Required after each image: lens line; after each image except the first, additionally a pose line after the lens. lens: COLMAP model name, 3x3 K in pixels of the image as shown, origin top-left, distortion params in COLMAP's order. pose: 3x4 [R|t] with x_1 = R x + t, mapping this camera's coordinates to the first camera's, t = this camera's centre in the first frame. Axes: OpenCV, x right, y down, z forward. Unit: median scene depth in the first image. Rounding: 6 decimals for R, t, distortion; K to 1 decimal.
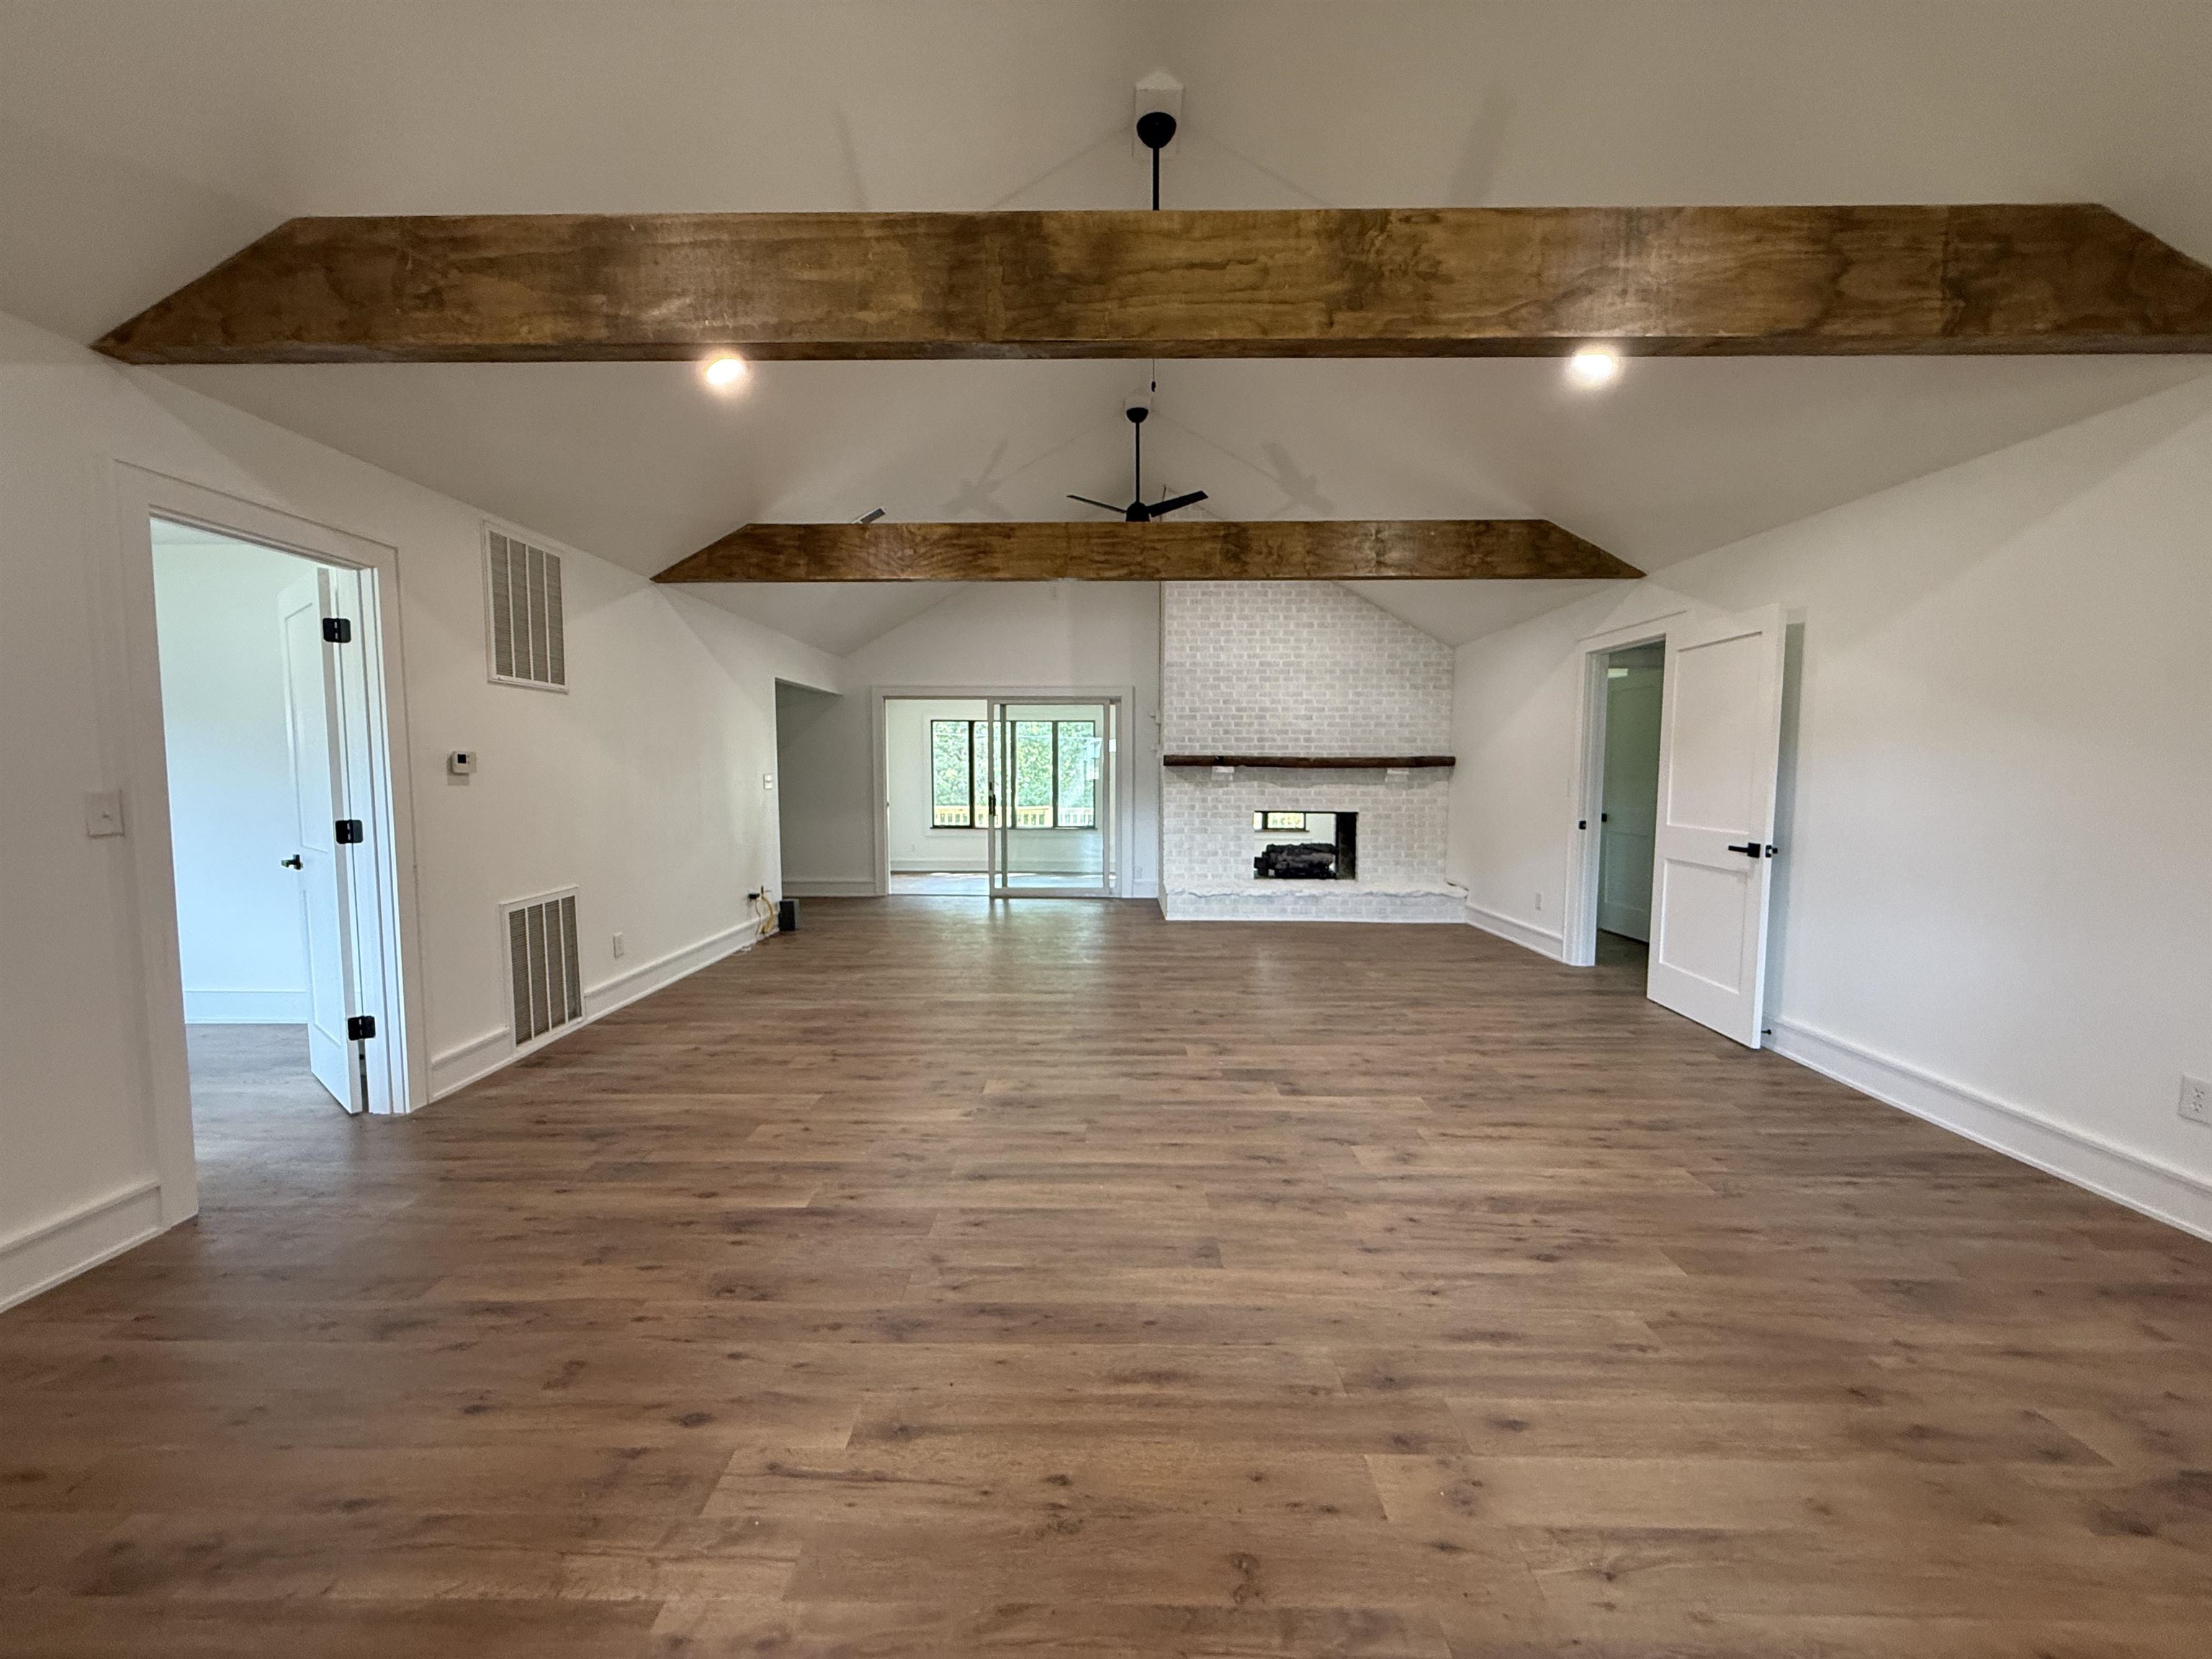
lens RADIAL K [[887.6, 0, 1105.0], [0, 887.6, 841.2], [0, 0, 1]] dist [0.000918, 0.000171]
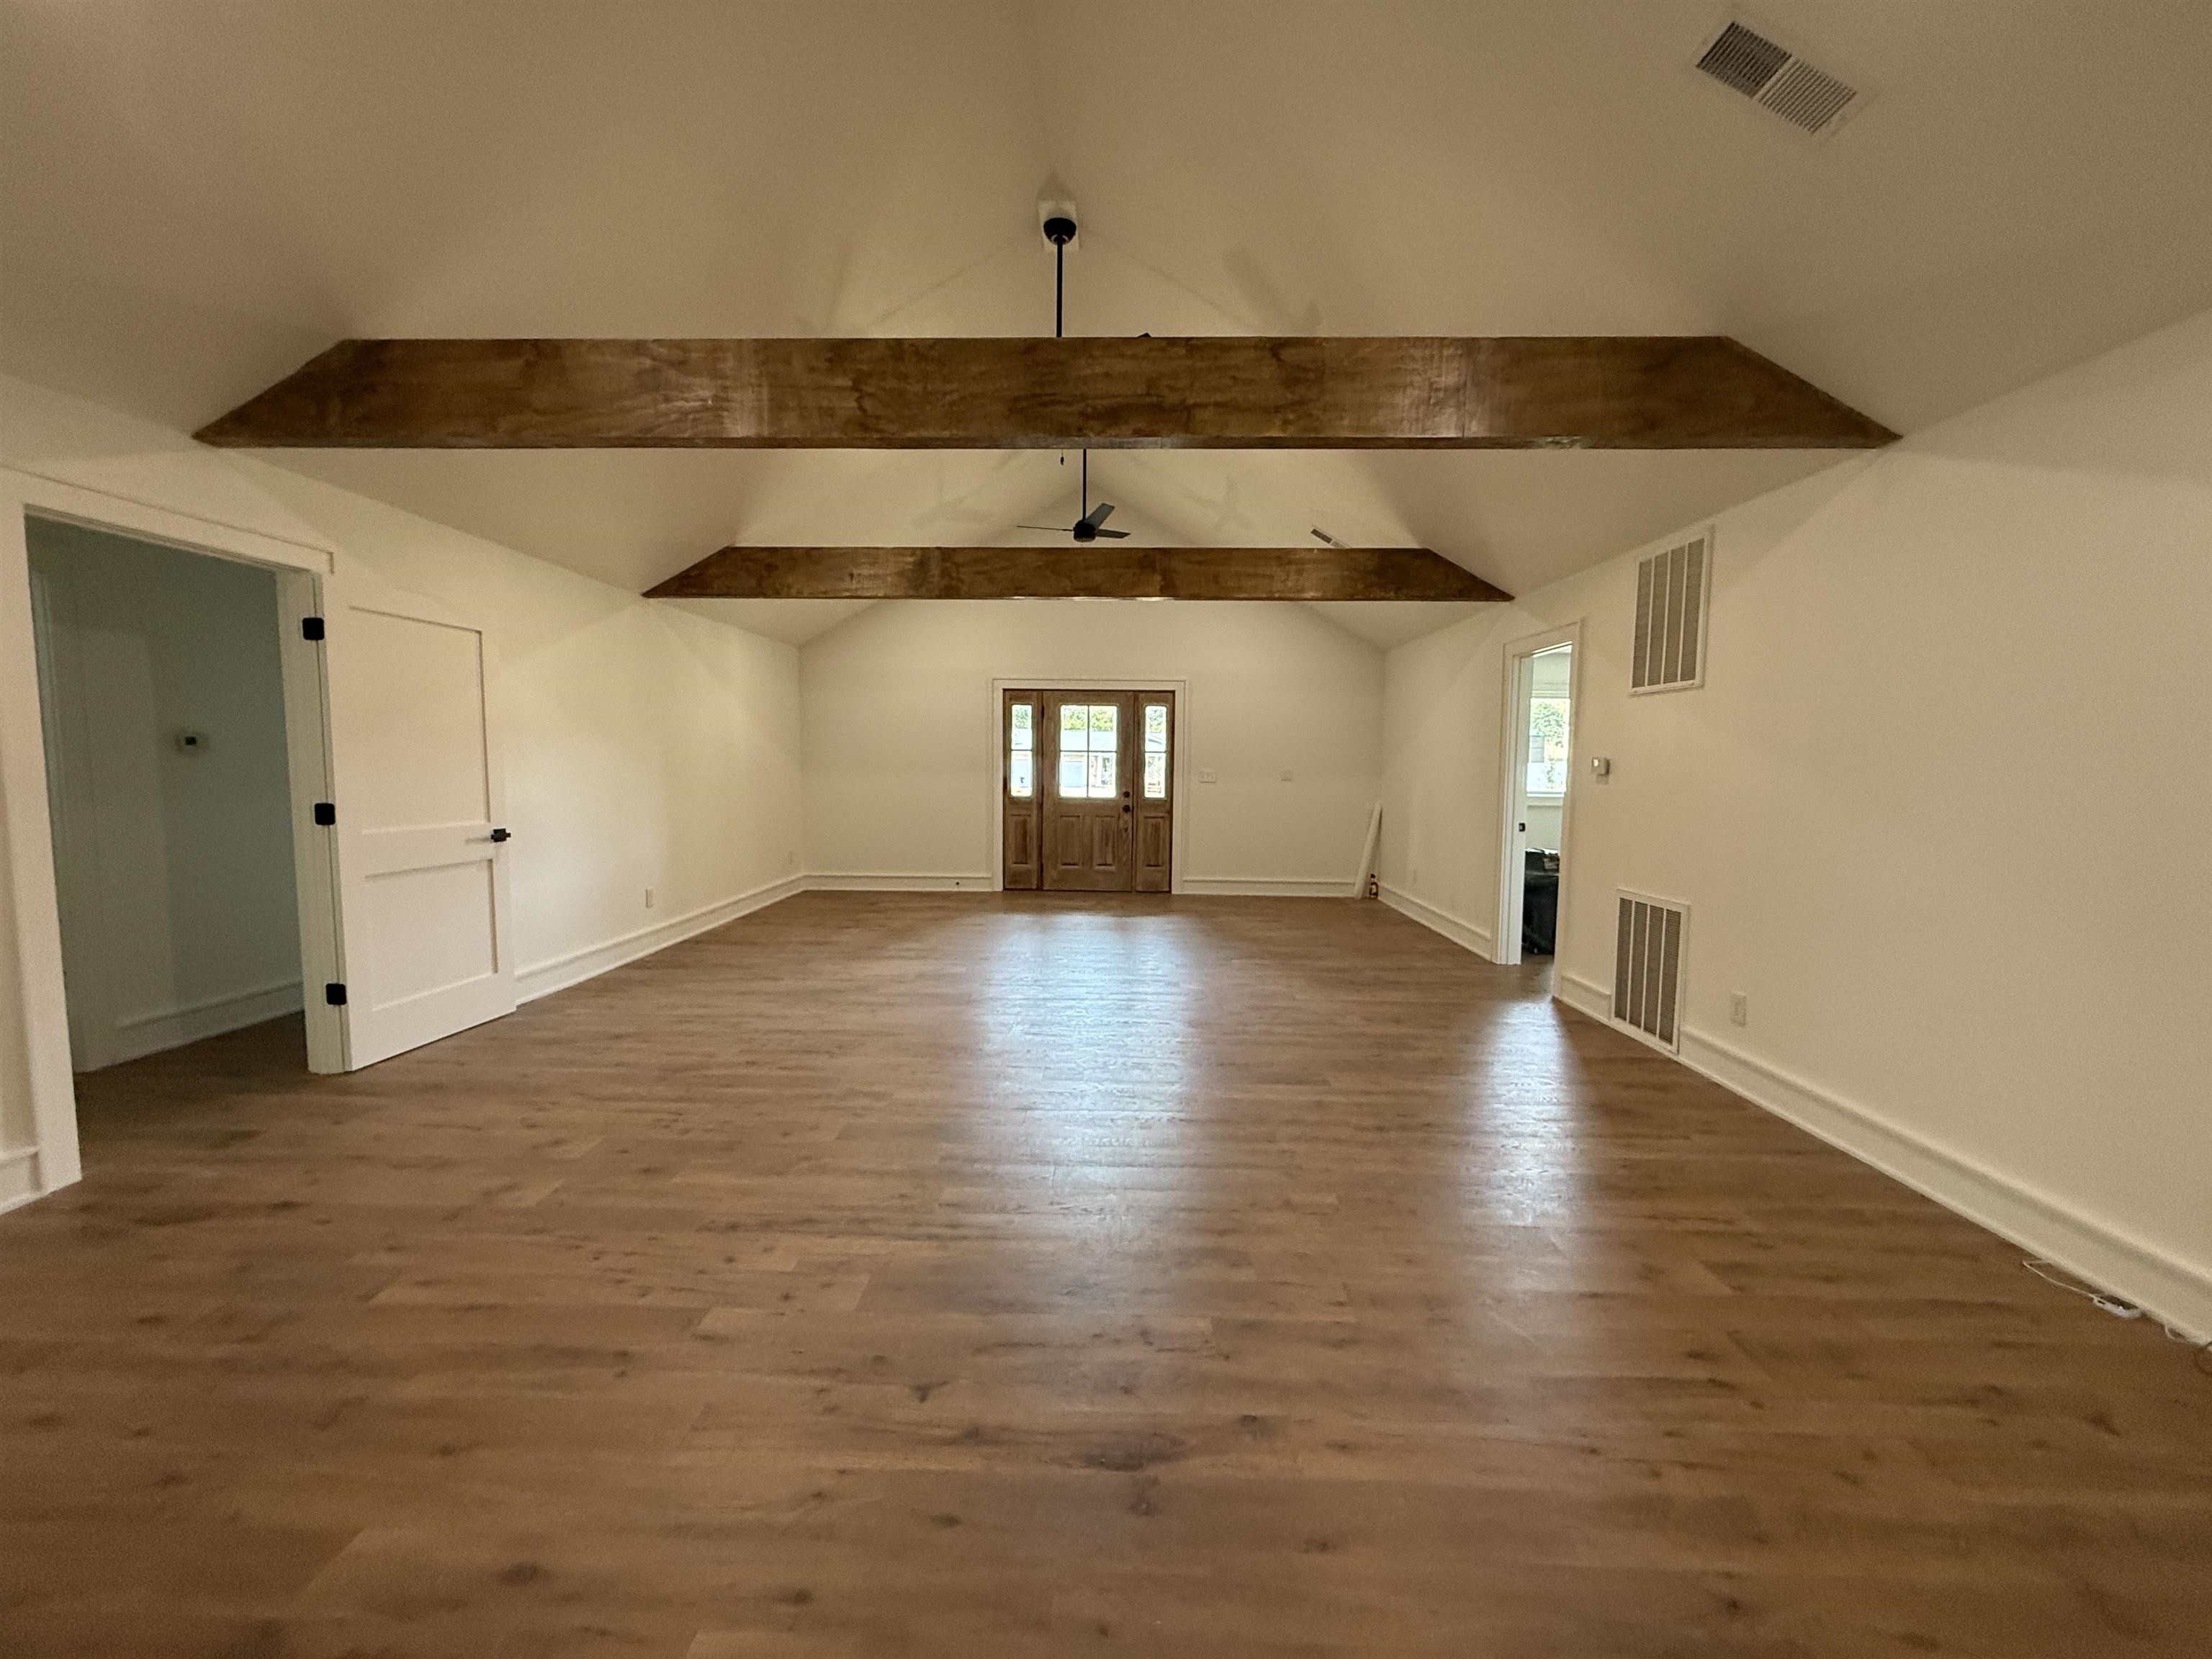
lens RADIAL K [[887.6, 0, 1120.7], [0, 887.6, 815.1], [0, 0, 1]] dist [0.000918, 0.000171]
pose [[-0.999931, -0.009840, 0.006426, -0.035132], [-0.008845, 0.990132, 0.139855, -0.165717], [-0.007739, 0.139789, -0.990151, 1.976620]]
